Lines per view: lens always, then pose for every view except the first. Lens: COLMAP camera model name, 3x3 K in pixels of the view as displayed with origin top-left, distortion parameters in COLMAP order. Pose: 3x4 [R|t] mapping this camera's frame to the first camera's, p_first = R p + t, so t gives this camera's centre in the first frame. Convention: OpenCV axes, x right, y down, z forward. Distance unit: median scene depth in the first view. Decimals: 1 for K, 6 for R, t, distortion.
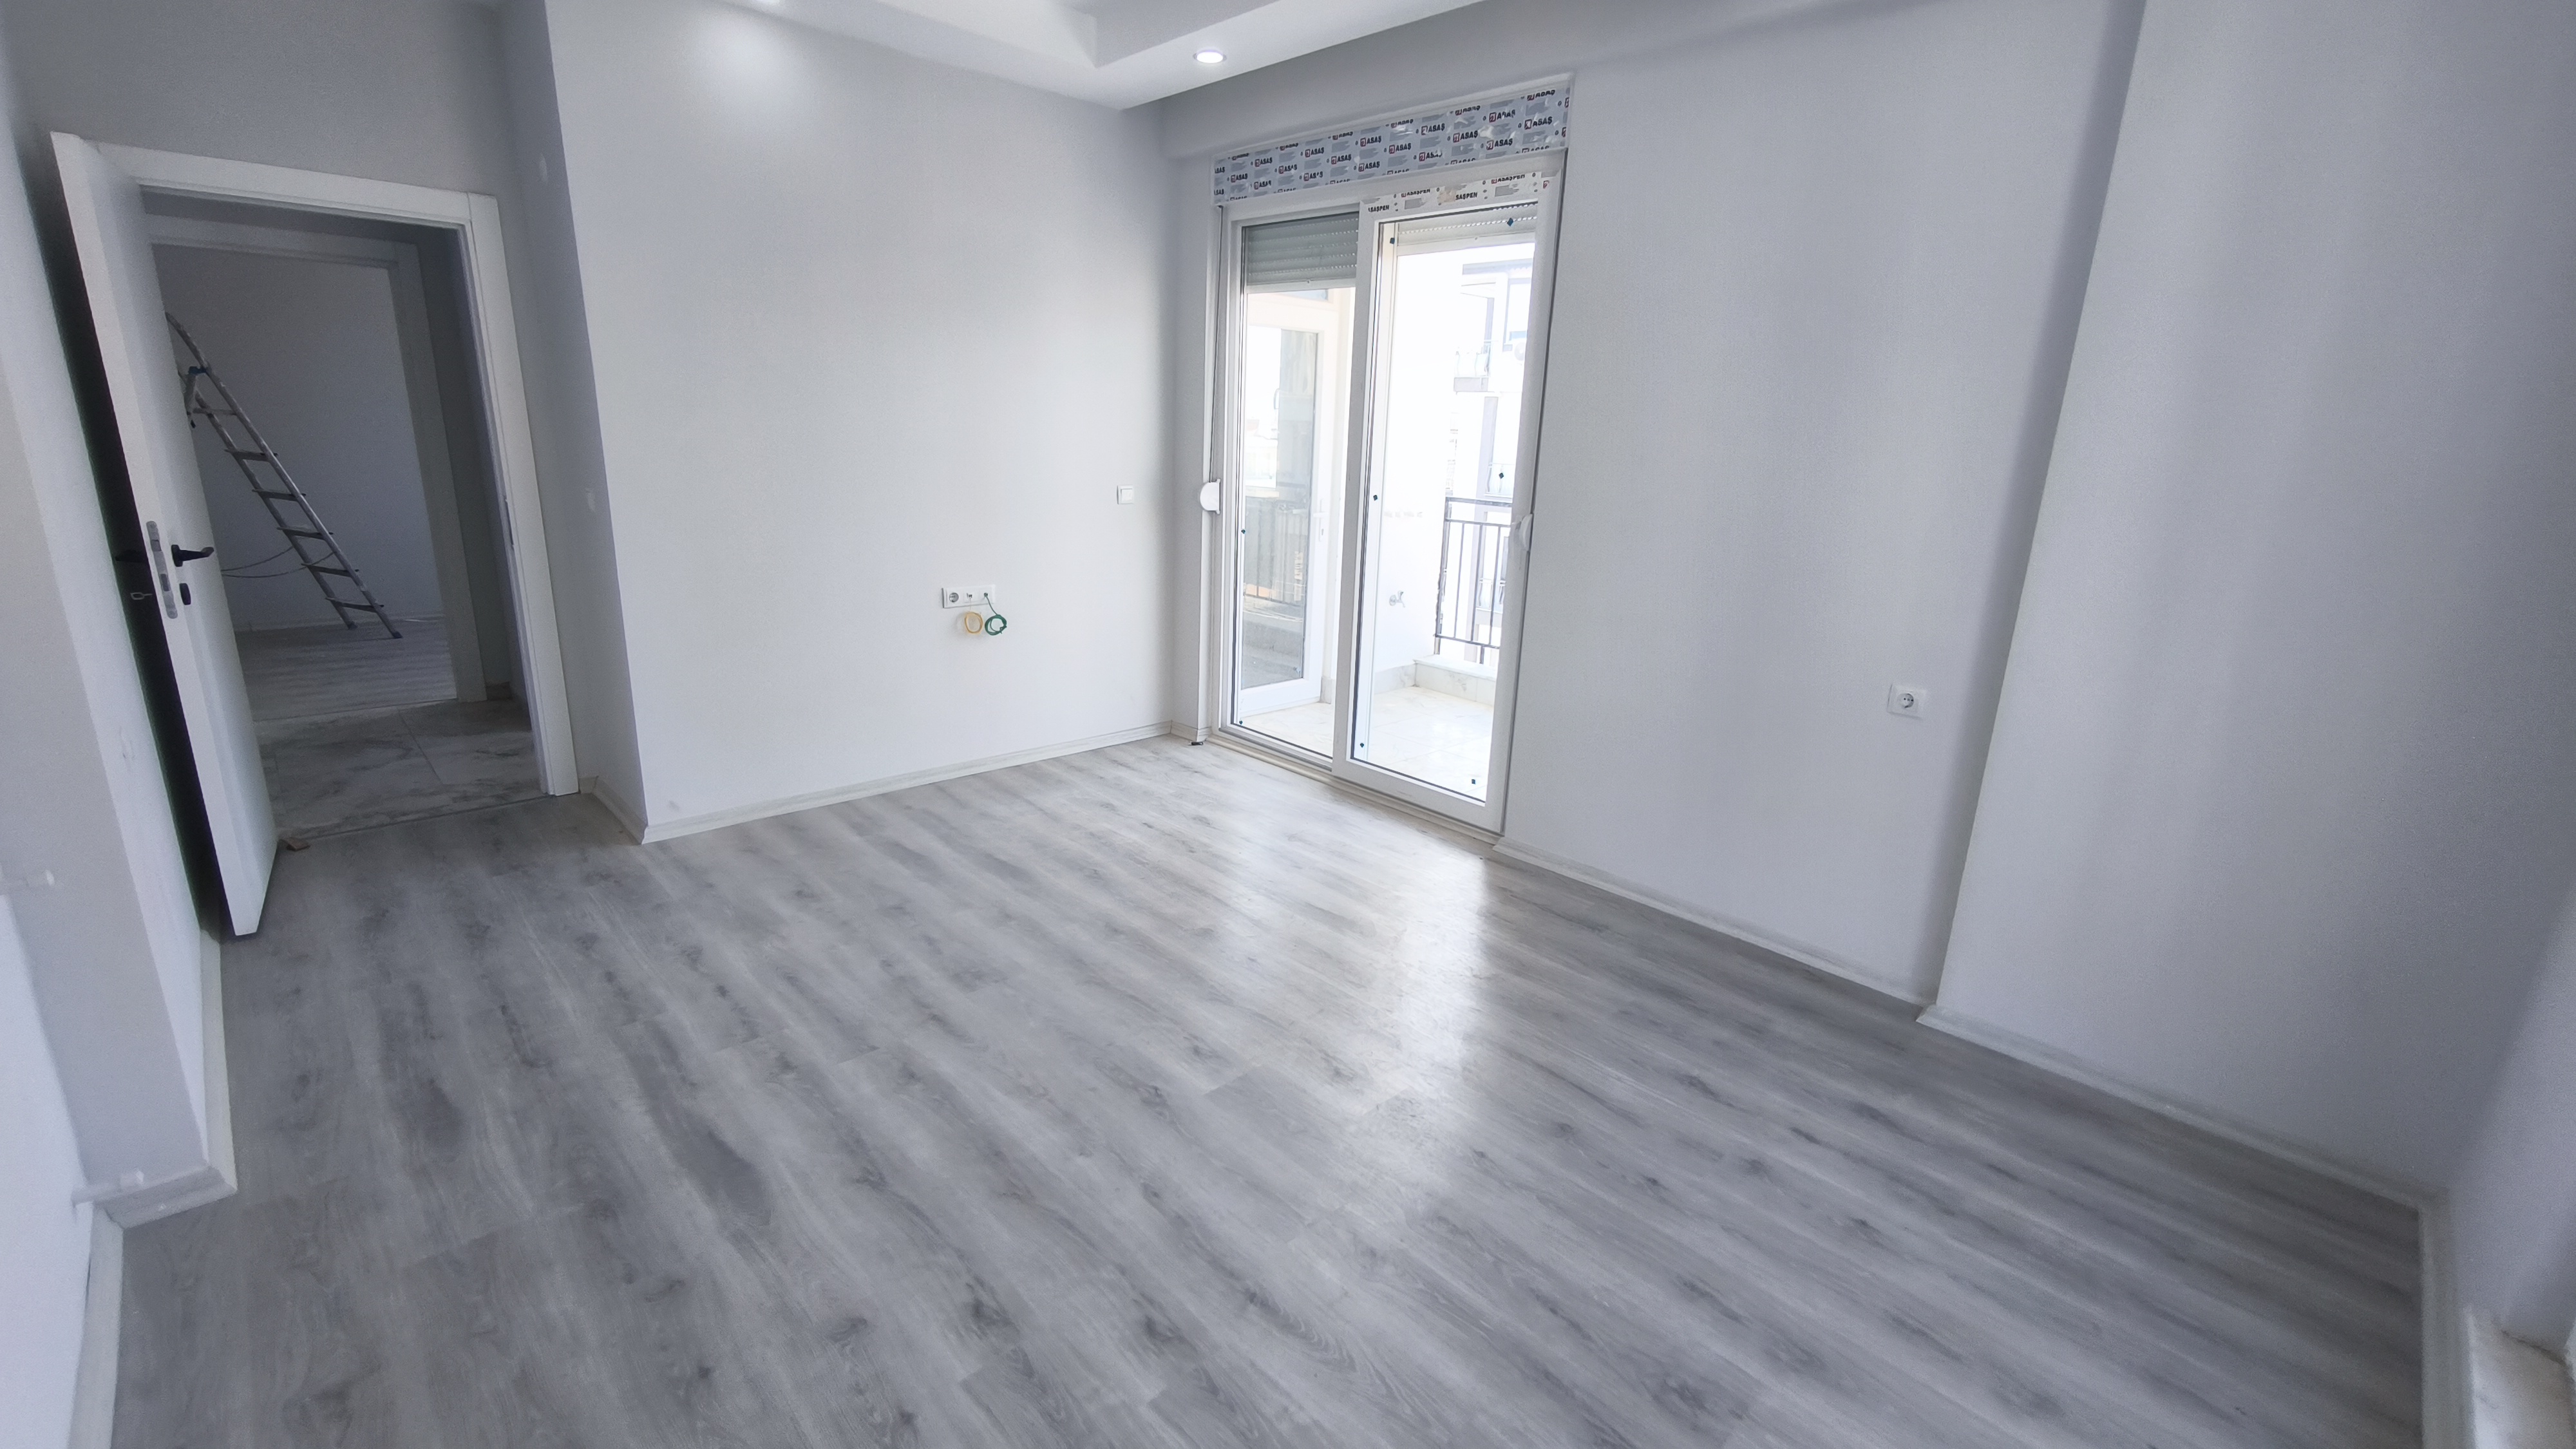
lens RADIAL K [[1082.8, 0, 1285.4], [0, 1082.8, 713.3], [0, 0, 1]] dist [0.000646, 0.000339]
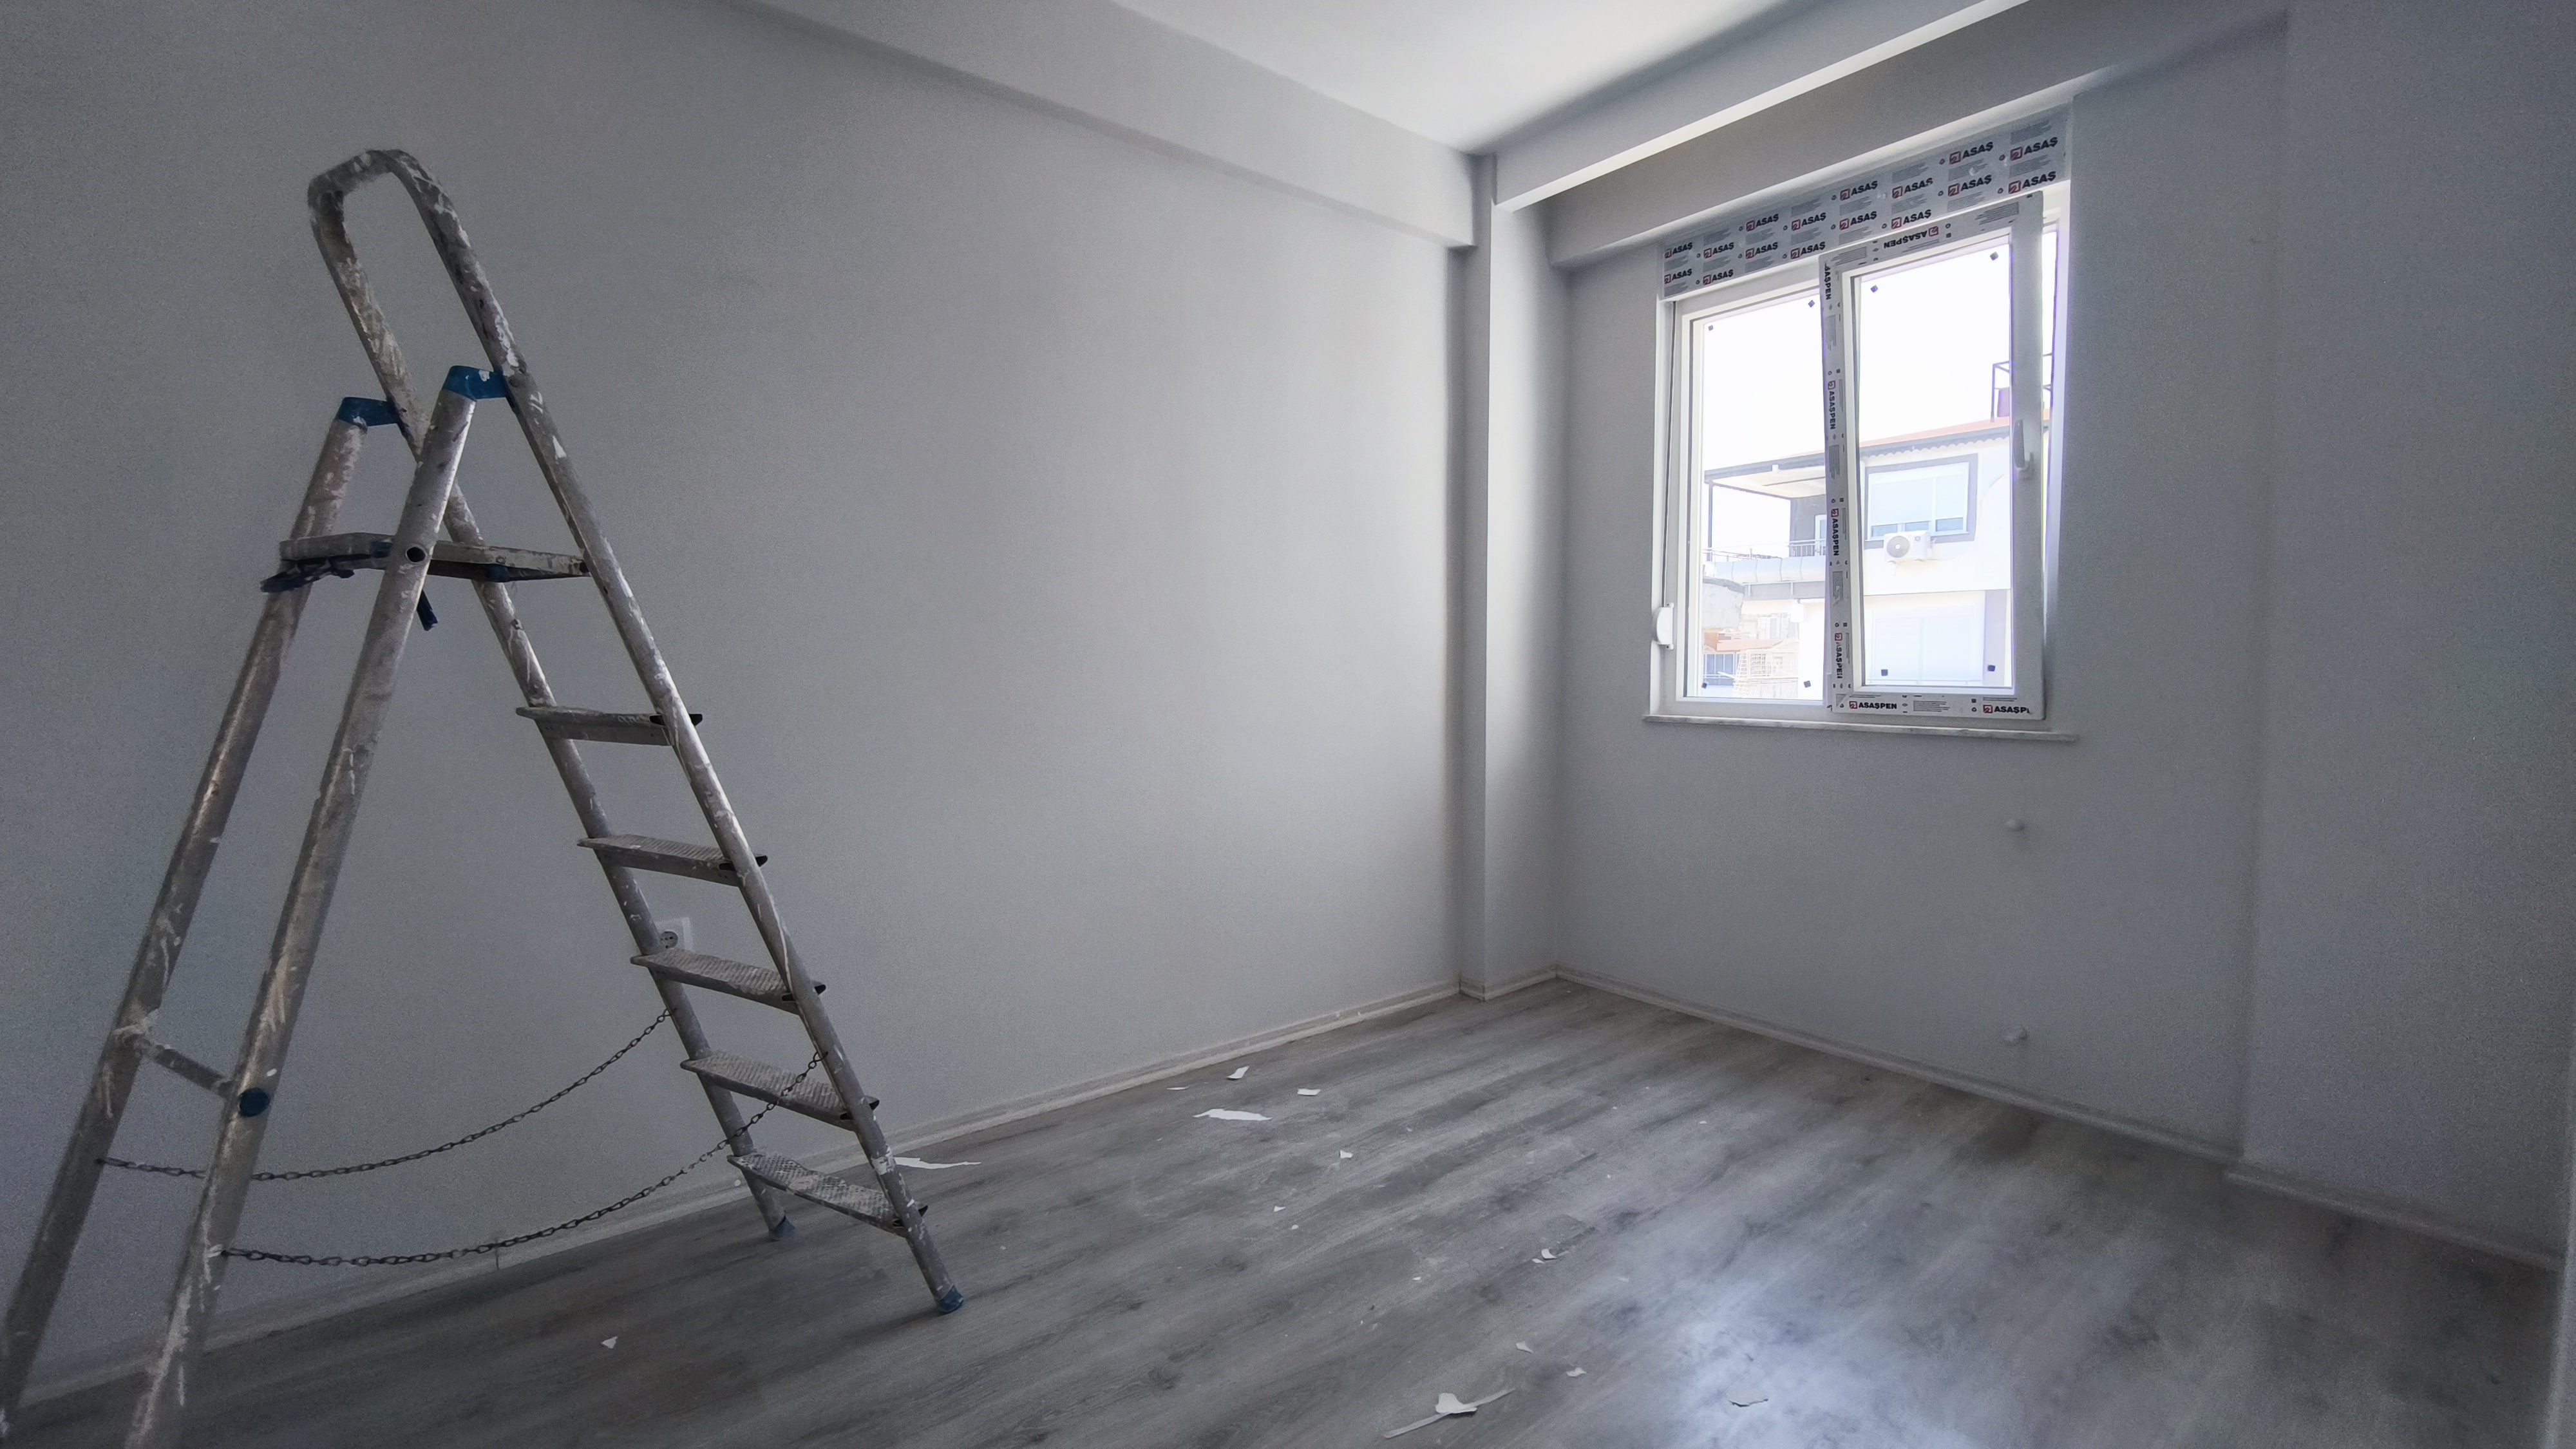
lens RADIAL K [[1082.8, 0, 1285.4], [0, 1082.8, 713.3], [0, 0, 1]] dist [0.000646, 0.000339]
pose [[0.994170, -0.033929, -0.102351, -0.217012], [0.012831, 0.979684, -0.200134, -0.052829], [0.107062, 0.197654, 0.974408, 0.215981]]
